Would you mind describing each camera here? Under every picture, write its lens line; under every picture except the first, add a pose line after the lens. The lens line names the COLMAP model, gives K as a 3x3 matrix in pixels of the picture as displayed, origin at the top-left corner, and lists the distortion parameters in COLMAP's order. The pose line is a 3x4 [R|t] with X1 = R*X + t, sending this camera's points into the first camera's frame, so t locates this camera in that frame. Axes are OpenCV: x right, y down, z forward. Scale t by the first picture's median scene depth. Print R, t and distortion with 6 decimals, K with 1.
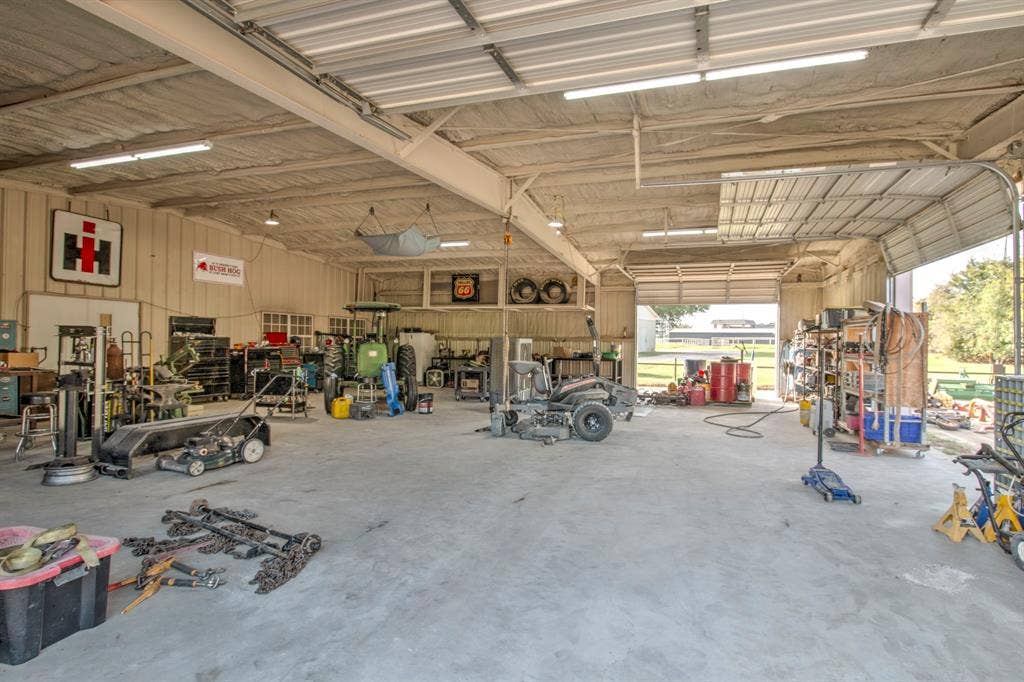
lens RADIAL K [[525.4, 0, 539.5], [0, 525.4, 336.7], [0, 0, 1]] dist [0.002422, -0.009775]
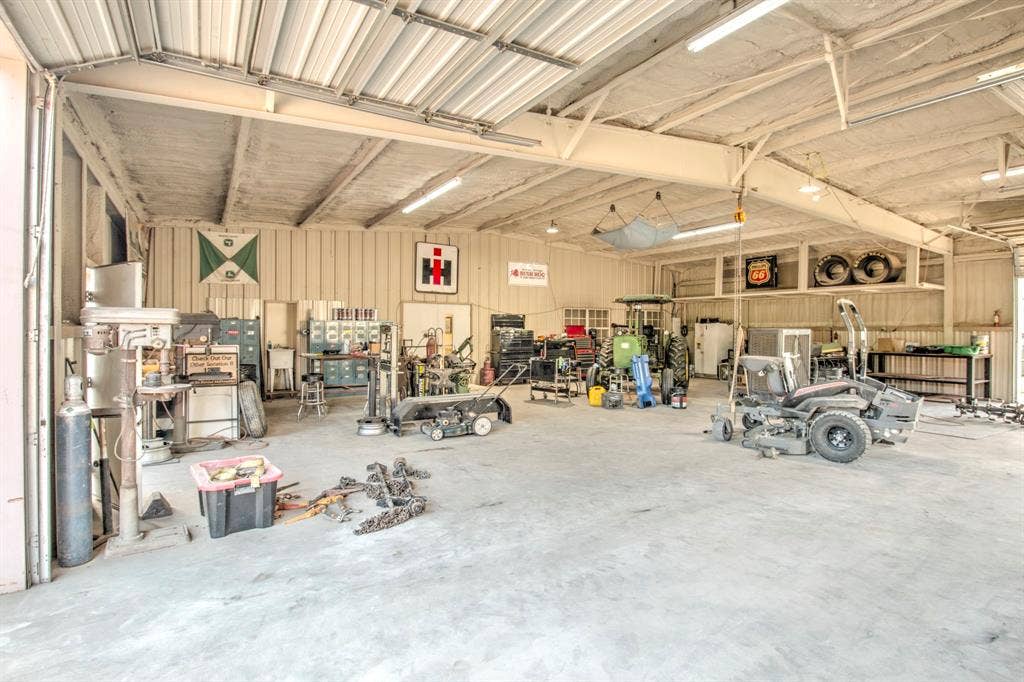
lens RADIAL K [[525.4, 0, 526.0], [0, 525.4, 328.0], [0, 0, 1]] dist [0.002422, -0.009775]
pose [[0.766127, -0.012230, -0.642573, 0.241182], [0.014610, 0.999892, -0.001611, -0.004133], [0.642524, -0.008154, 0.766222, 0.107071]]
